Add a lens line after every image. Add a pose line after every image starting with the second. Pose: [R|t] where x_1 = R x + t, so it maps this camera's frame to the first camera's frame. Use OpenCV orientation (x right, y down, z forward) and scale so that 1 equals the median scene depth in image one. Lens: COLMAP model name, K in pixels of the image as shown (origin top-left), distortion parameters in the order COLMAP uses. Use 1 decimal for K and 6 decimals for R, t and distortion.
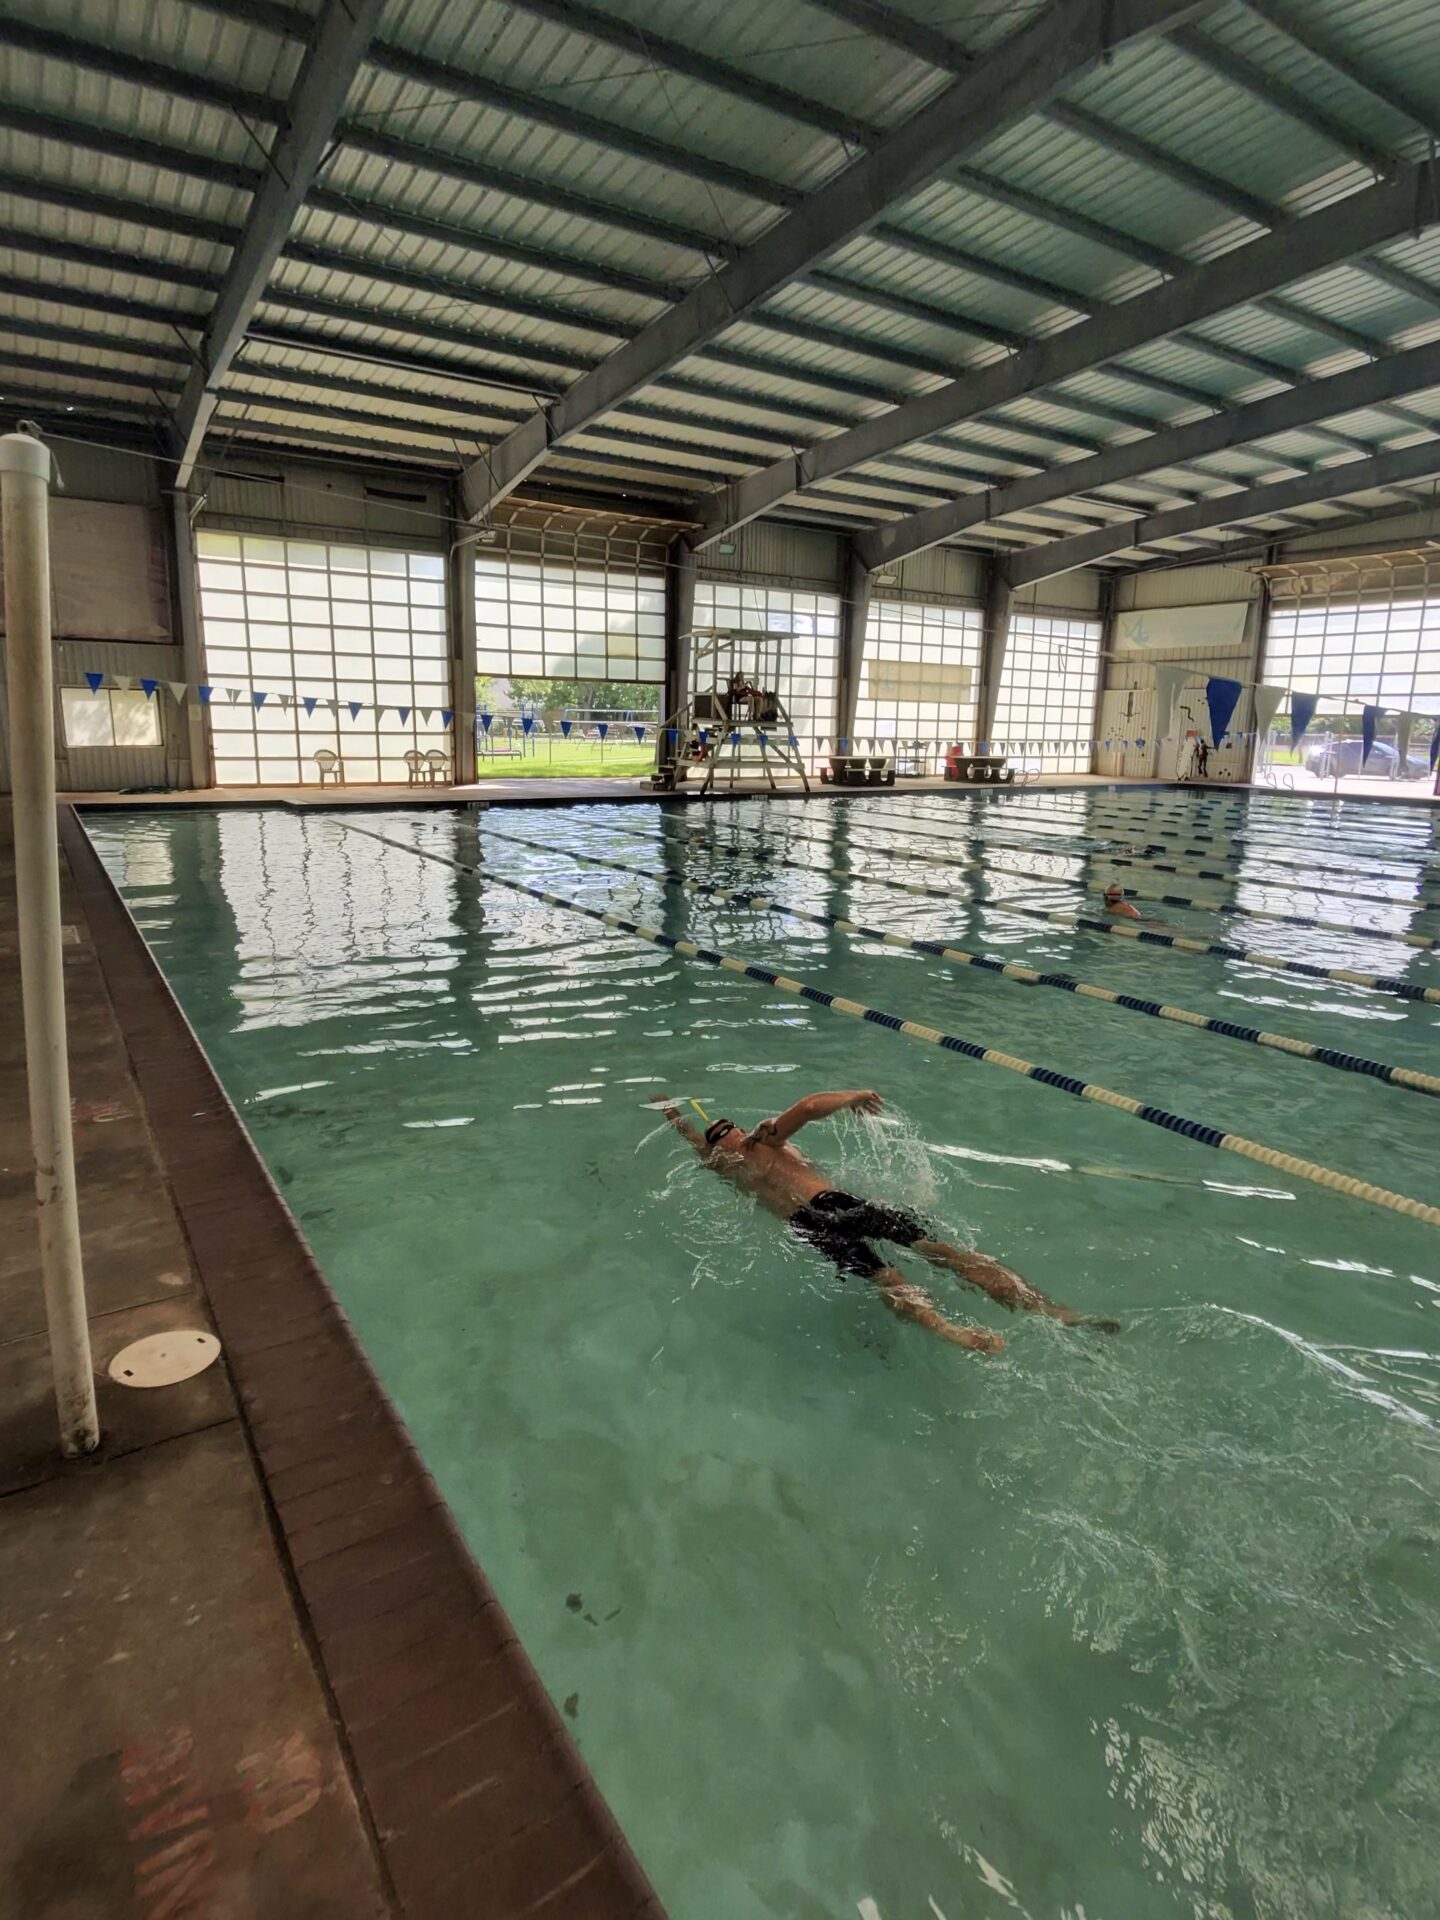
lens RADIAL K [[1089.9, 0, 719.5], [0, 1089.9, 919.3], [0, 0, 1]] dist [-0.005097, 0.000549]
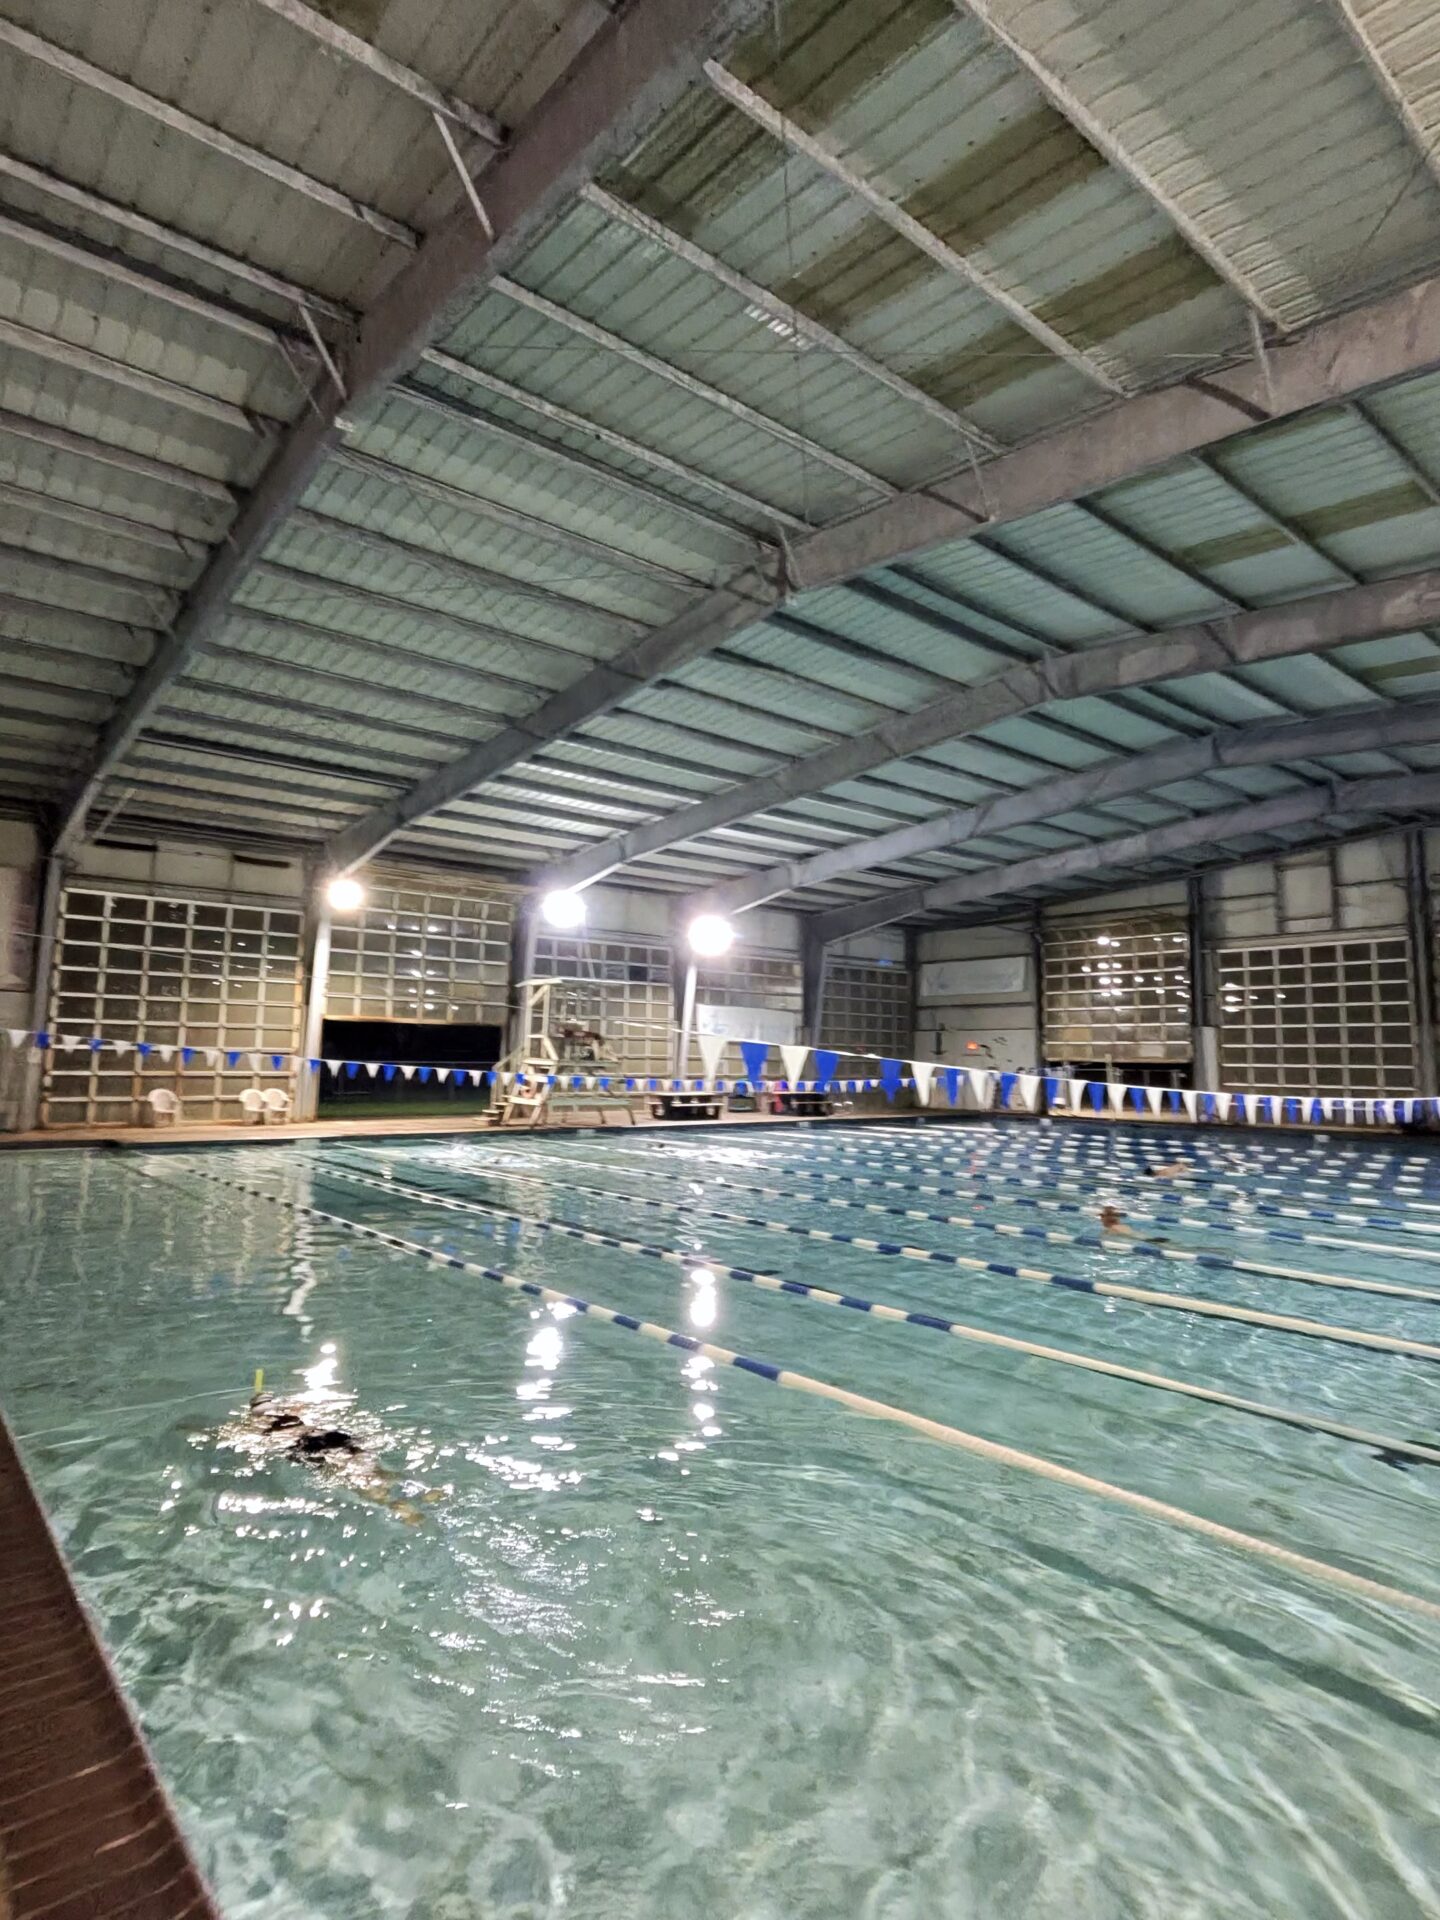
lens RADIAL K [[1089.9, 0, 719.5], [0, 1089.9, 919.3], [0, 0, 1]] dist [-0.005097, 0.000549]
pose [[0.994217, 0.016302, 0.106146, 0.067404], [0.016442, 0.953650, -0.300468, 0.019153], [-0.106124, 0.300476, 0.947867, -0.124158]]
